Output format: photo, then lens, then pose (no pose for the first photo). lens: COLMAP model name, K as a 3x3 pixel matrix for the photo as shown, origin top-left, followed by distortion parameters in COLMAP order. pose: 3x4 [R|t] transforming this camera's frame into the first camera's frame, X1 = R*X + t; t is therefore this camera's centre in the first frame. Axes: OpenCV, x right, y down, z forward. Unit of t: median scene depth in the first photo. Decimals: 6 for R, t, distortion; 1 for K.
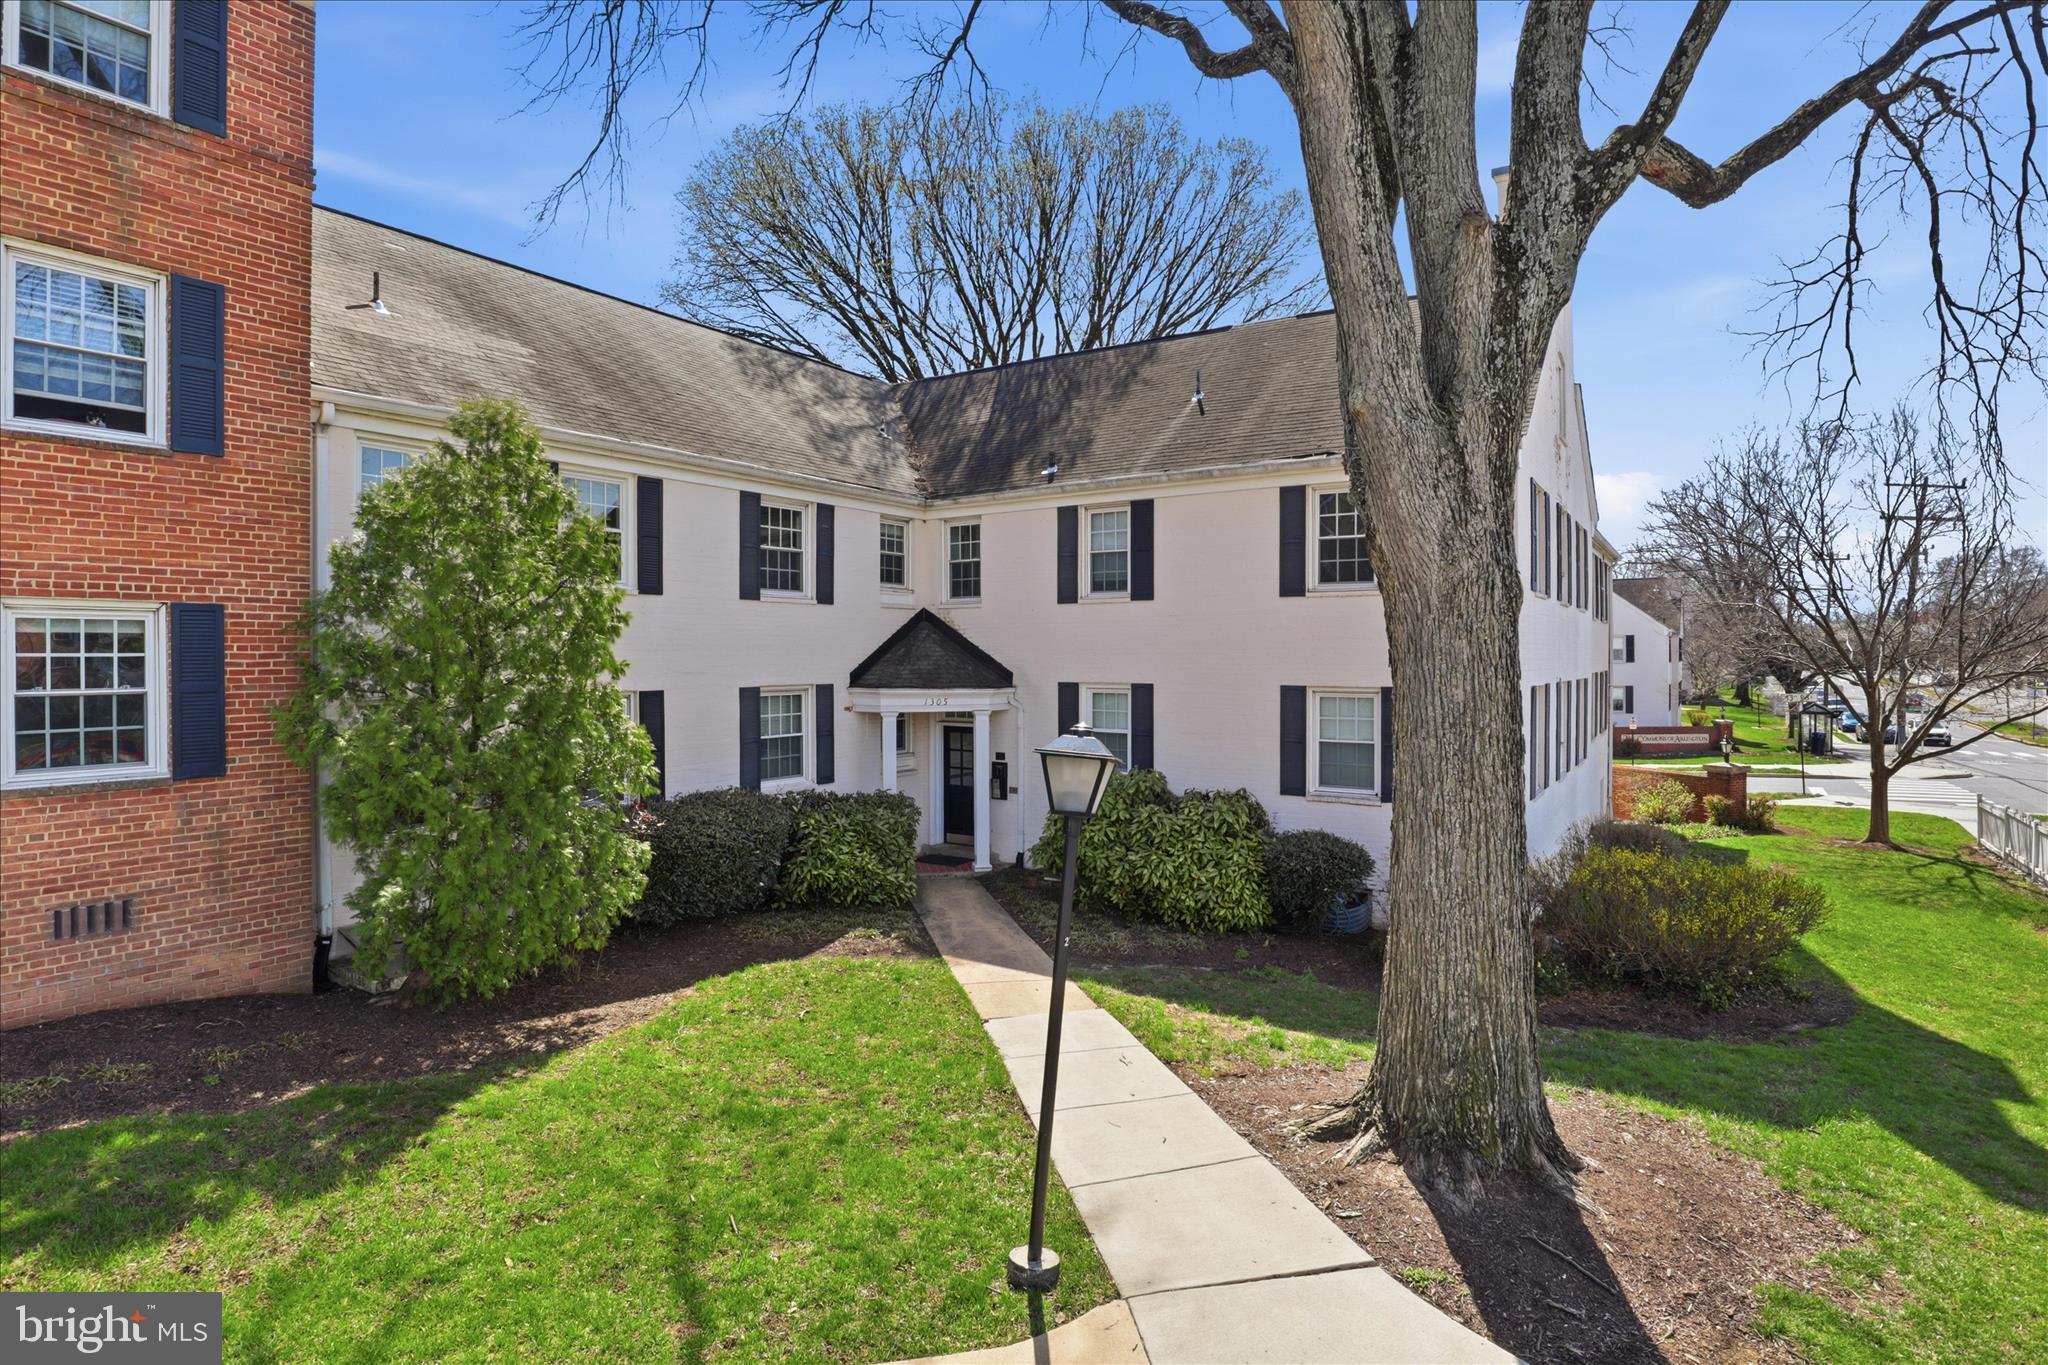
lens RADIAL K [[1041.2, 0, 1024.3], [0, 1041.2, 667.4], [0, 0, 1]] dist [-0.000906, -0.000006]
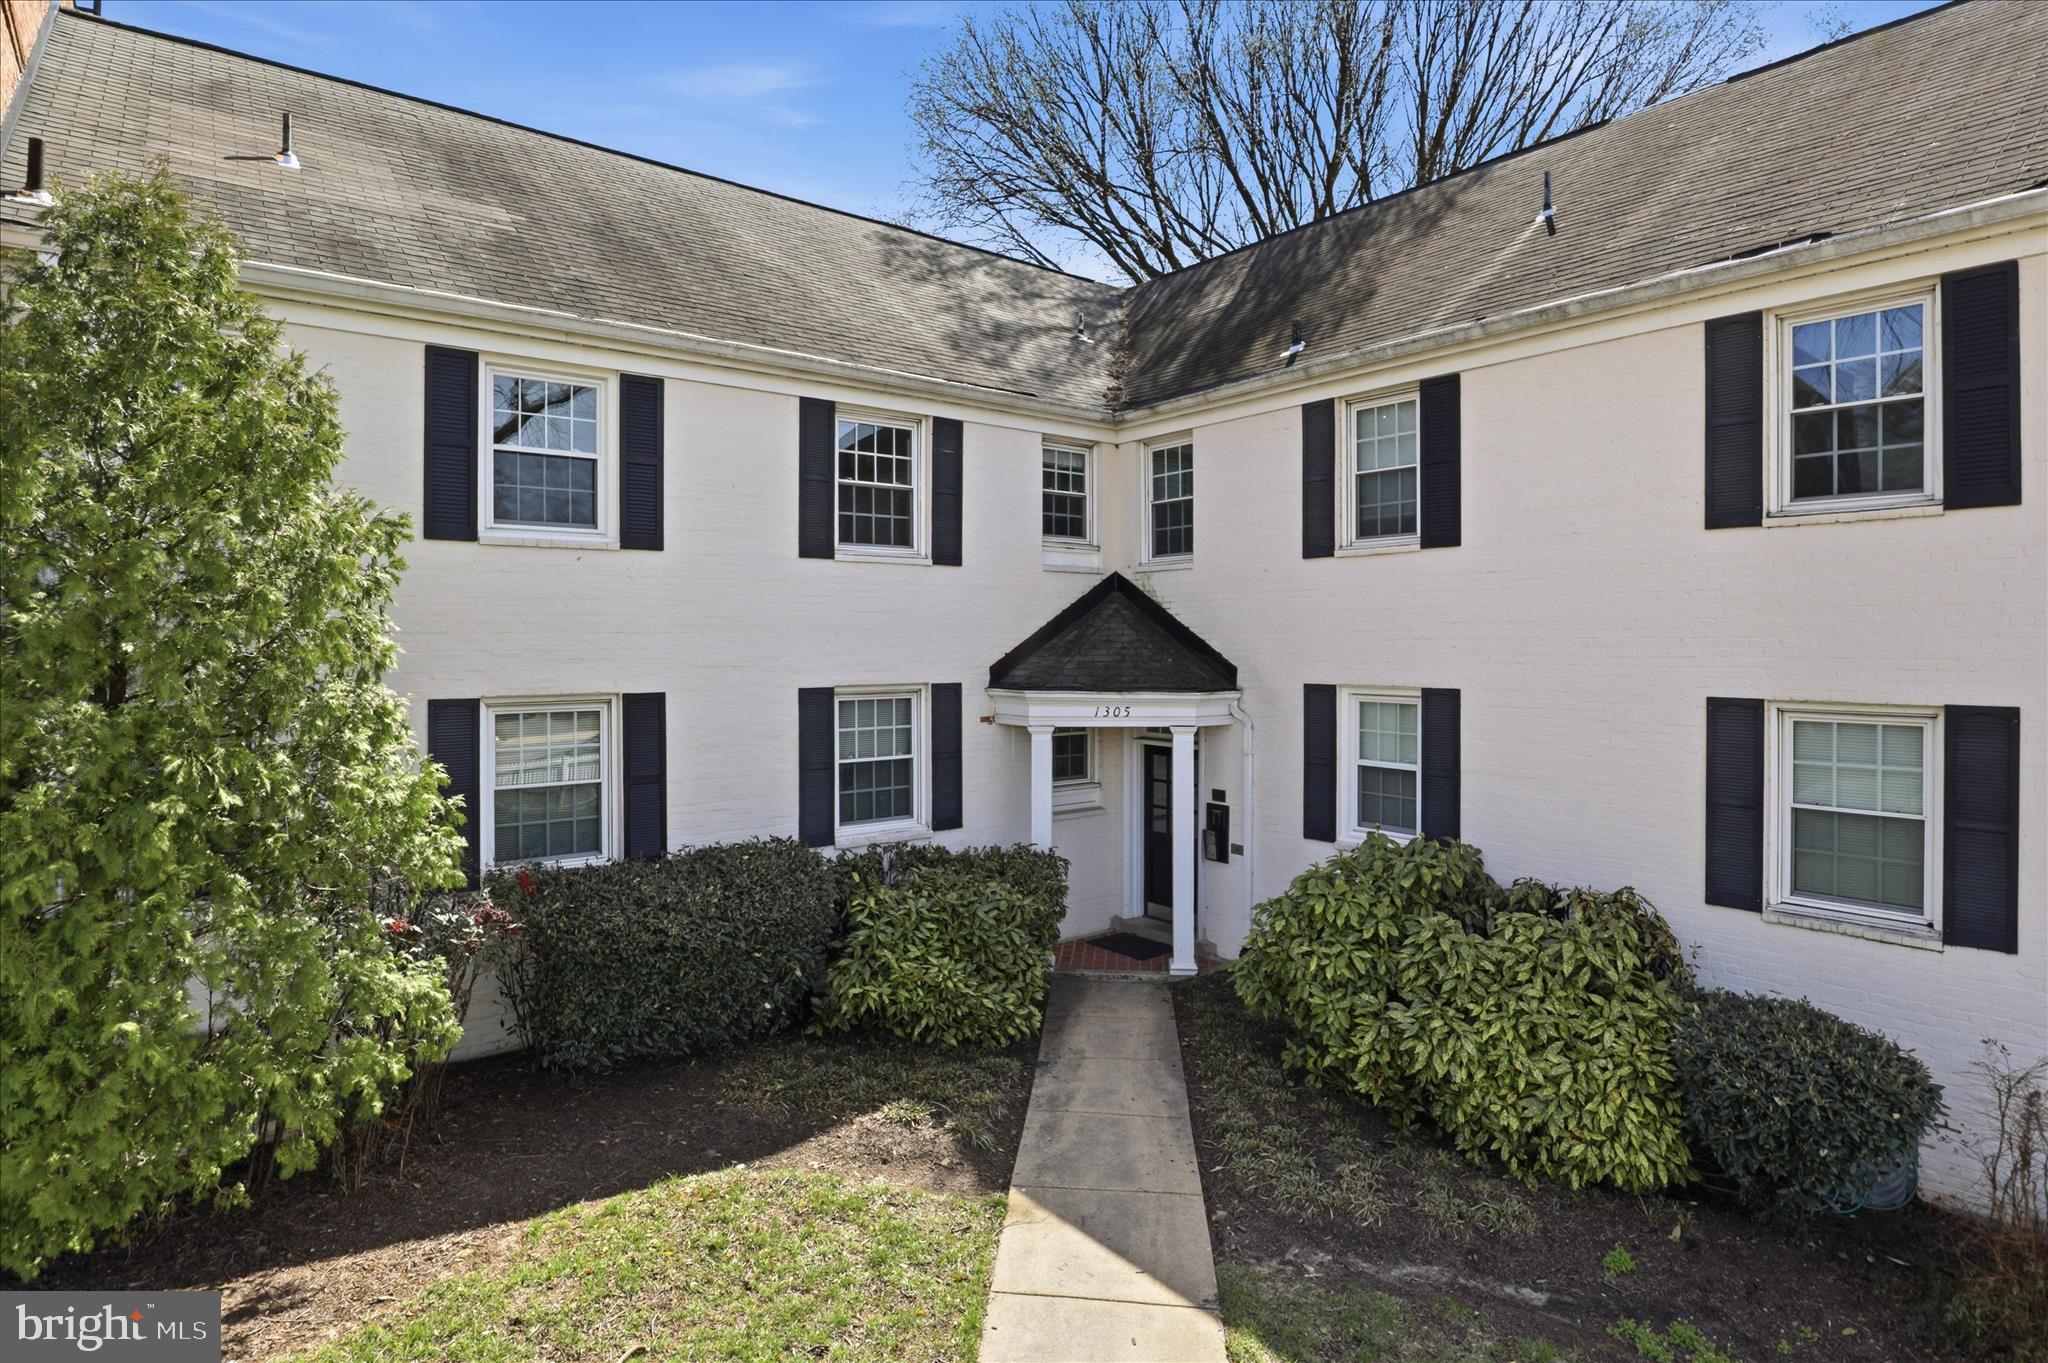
lens RADIAL K [[1109.6, 0, 1021.6], [0, 1109.6, 646.1], [0, 0, 1]] dist [-0.031208, 0.024989]
pose [[0.953331, 0.001438, -0.301924, 0.075717], [-0.003766, 0.999967, -0.007129, -0.003203], [0.301904, 0.007933, 0.953305, 0.330448]]
